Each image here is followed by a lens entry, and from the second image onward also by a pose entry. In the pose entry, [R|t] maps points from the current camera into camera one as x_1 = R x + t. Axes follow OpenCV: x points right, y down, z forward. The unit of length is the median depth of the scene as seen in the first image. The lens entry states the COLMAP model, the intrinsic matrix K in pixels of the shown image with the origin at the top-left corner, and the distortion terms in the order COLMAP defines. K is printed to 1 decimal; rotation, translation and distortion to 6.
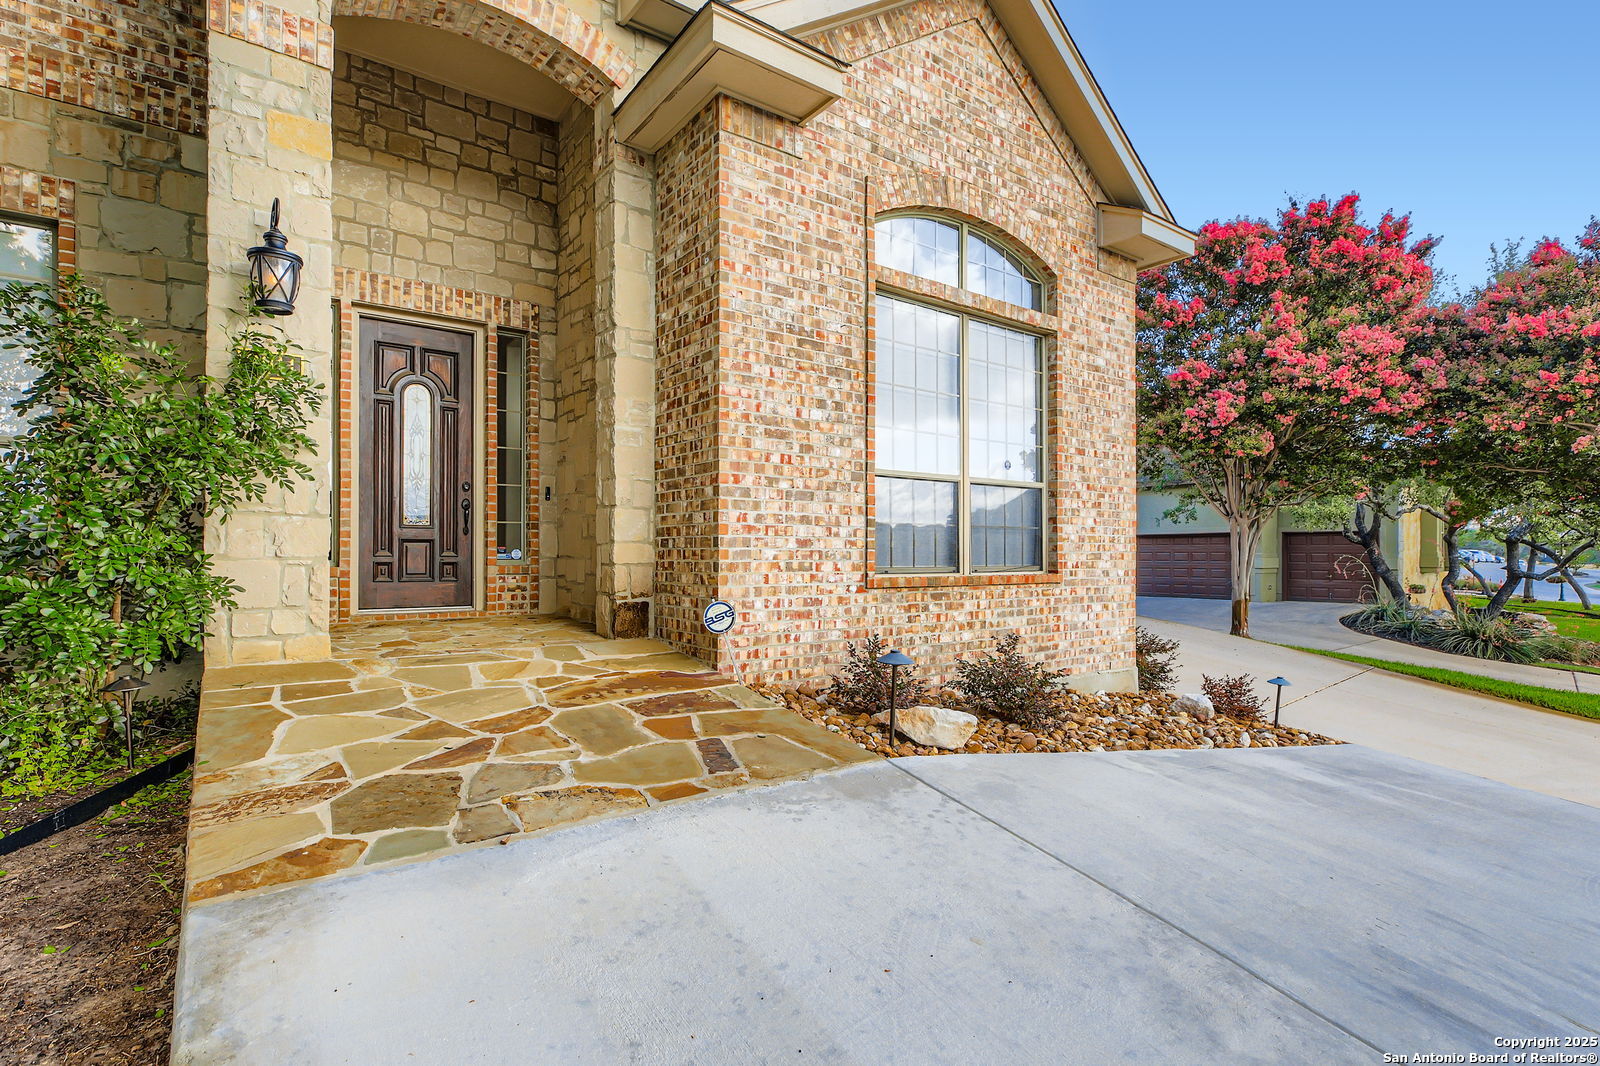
lens RADIAL K [[802.3, 0, 781.8], [0, 802.3, 545.7], [0, 0, 1]] dist [-0.005683, -0.000482]
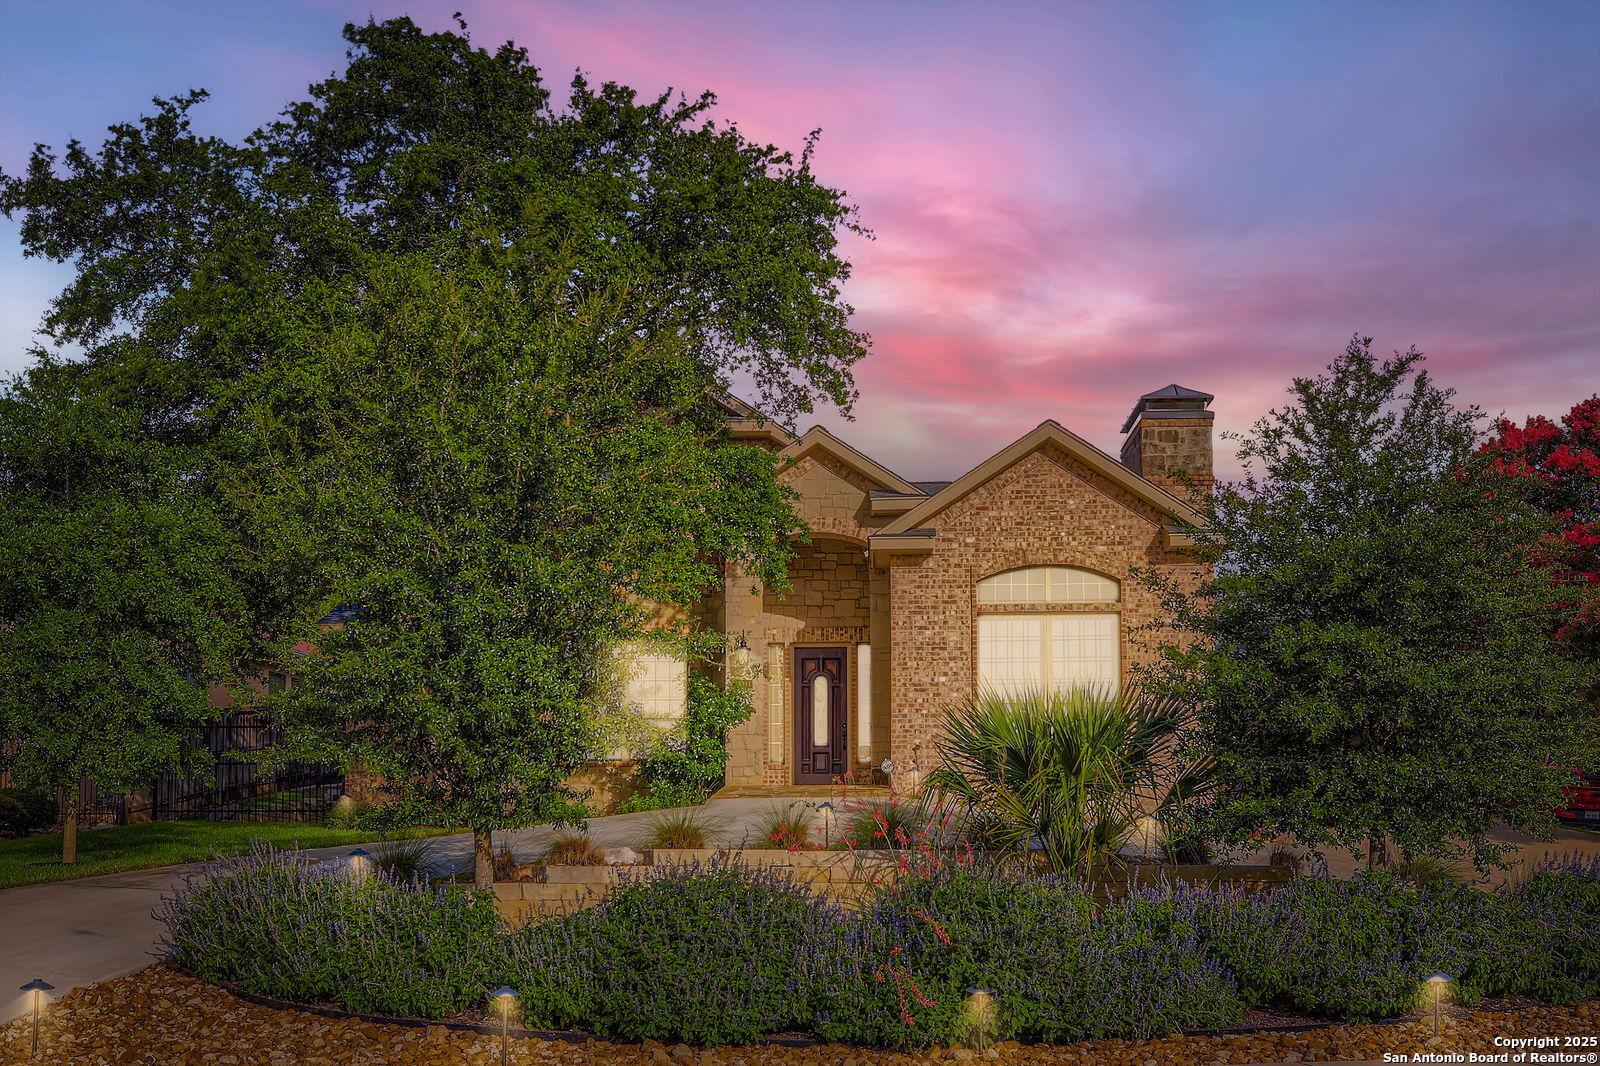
lens RADIAL K [[1425.4, 0, 797.7], [0, 1425.4, 537.5], [0, 0, 1]] dist [0.013764, 0.003351]
pose [[0.794522, -0.148584, -0.588776, 2.078963], [0.013495, 0.973682, -0.227509, 0.344769], [0.607085, 0.172816, 0.775617, -2.353103]]
